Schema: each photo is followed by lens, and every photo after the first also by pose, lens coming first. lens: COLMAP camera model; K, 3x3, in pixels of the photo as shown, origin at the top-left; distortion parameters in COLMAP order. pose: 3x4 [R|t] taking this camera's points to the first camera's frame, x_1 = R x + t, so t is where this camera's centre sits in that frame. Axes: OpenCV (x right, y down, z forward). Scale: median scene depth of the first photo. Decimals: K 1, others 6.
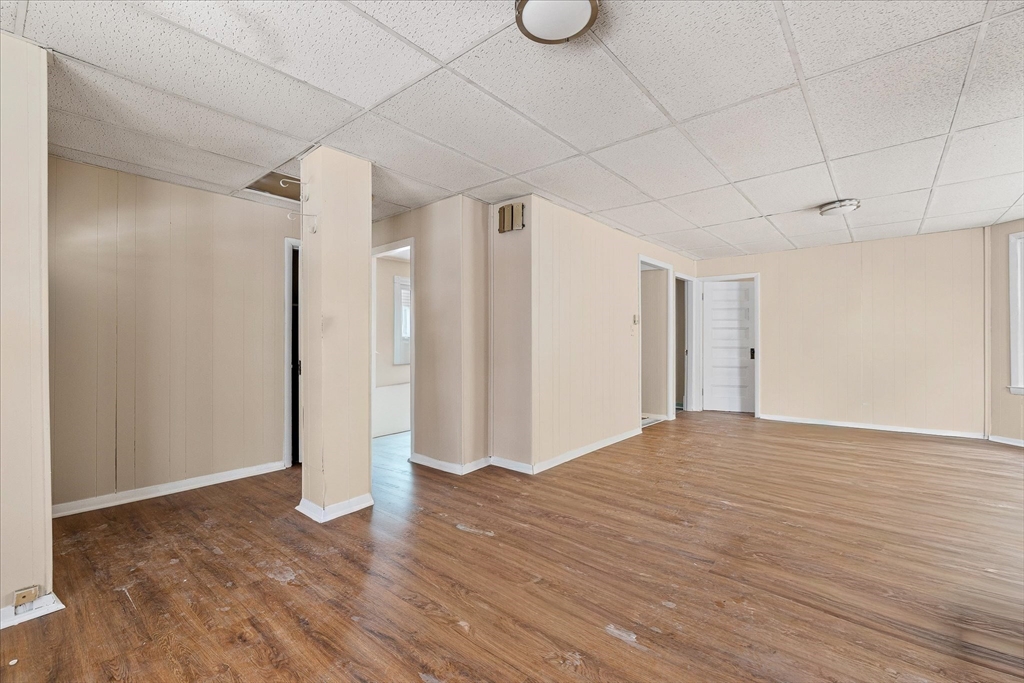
lens RADIAL K [[444.0, 0, 510.5], [0, 444.0, 337.3], [0, 0, 1]] dist [0.001134, 0.000580]
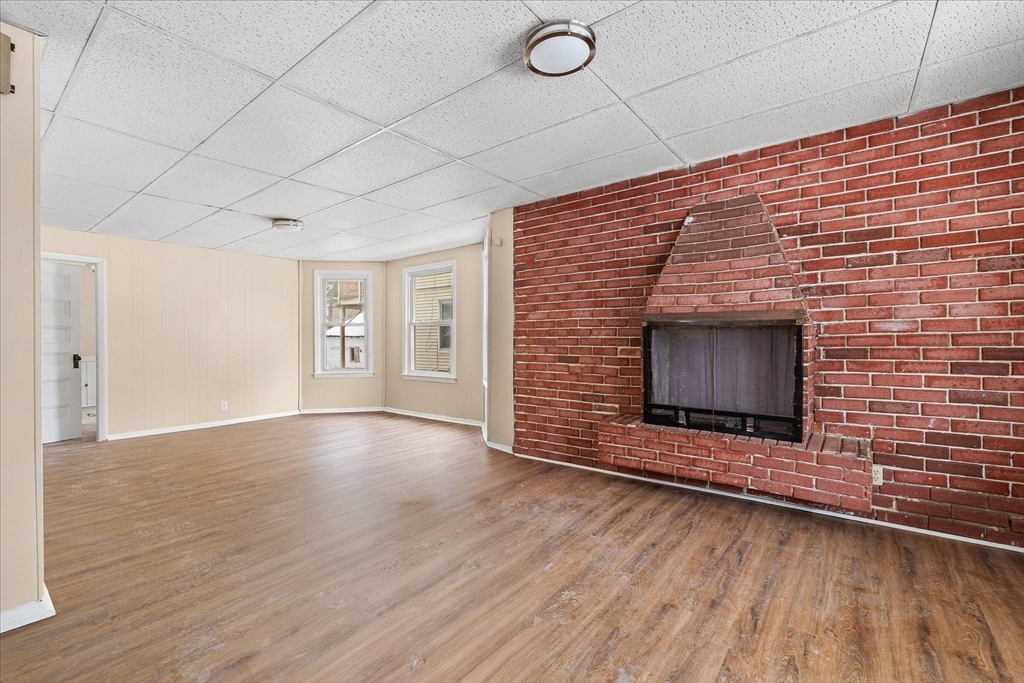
lens RADIAL K [[444.0, 0, 510.8], [0, 444.0, 340.3], [0, 0, 1]] dist [0.001134, 0.000580]
pose [[-0.030541, -0.005533, 0.999518, -0.324973], [0.005033, 0.999971, 0.005690, 0.000756], [-0.999521, 0.005205, -0.030512, 0.356203]]
